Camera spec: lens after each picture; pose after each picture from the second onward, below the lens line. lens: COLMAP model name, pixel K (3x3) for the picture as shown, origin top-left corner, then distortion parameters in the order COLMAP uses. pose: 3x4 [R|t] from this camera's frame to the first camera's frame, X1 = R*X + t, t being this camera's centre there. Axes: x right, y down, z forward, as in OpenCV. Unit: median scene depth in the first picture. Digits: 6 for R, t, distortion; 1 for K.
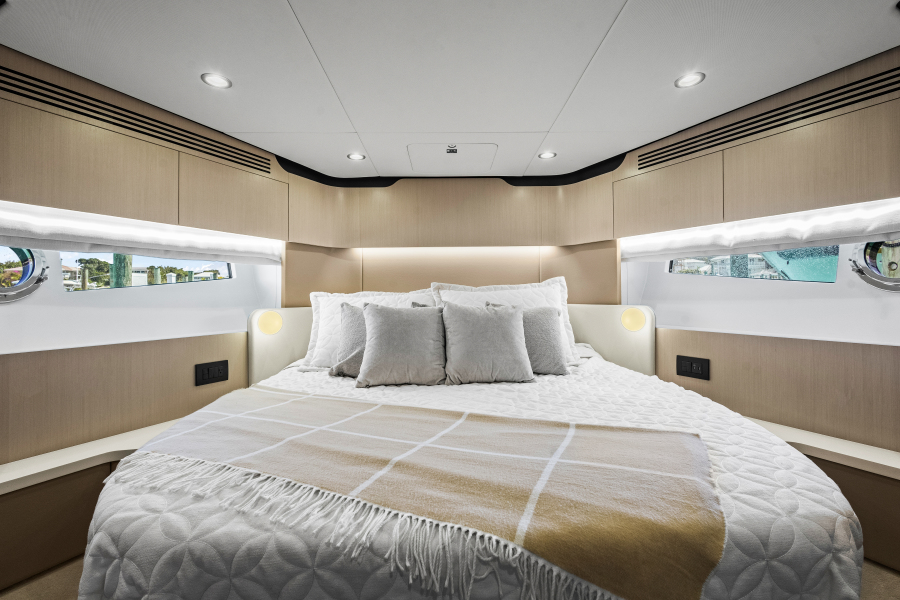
lens RADIAL K [[419.0, 0, 453.0], [0, 419.0, 286.4], [0, 0, 1]] dist [0.000339, -0.000399]
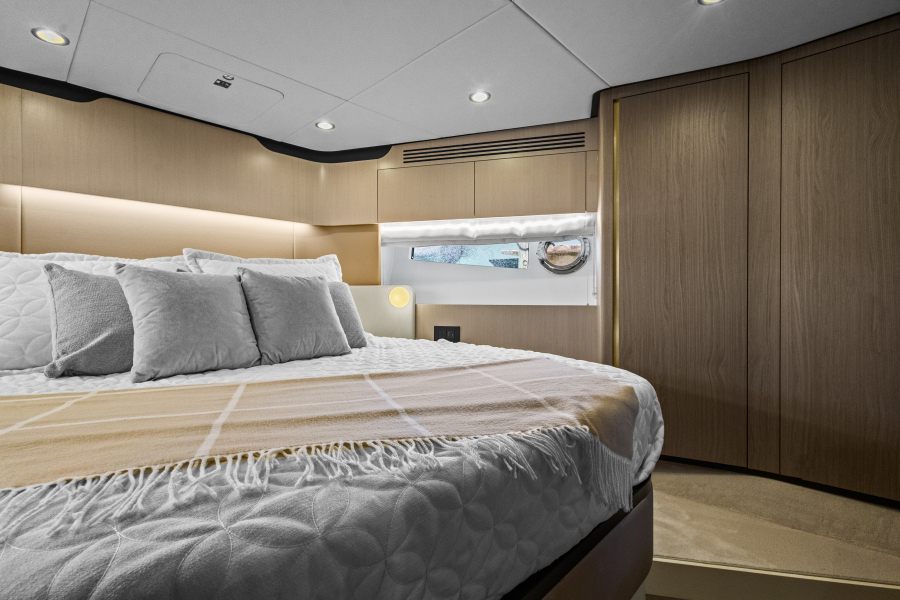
lens RADIAL K [[423.7, 0, 450.0], [0, 423.7, 300.0], [0, 0, 1]] dist [0.001698, -0.000215]
pose [[0.697310, 0.002439, 0.716766, -0.365182], [-0.018969, 0.999707, 0.015053, 0.087005], [-0.716519, -0.024092, 0.697152, 0.154854]]
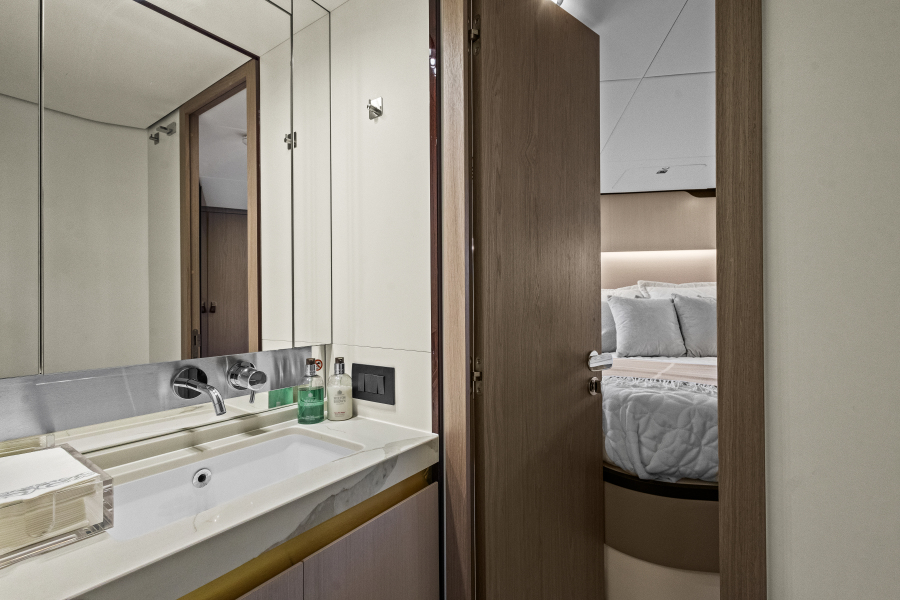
lens RADIAL K [[418.1, 0, 450.0], [0, 418.1, 300.0], [0, 0, 1]] dist [-0.000029, -0.000092]
pose [[0.986418, 0.000228, -0.164252, -0.535949], [0.001983, 0.999910, 0.013296, 0.040310], [0.164240, -0.013441, 0.986329, -0.394500]]
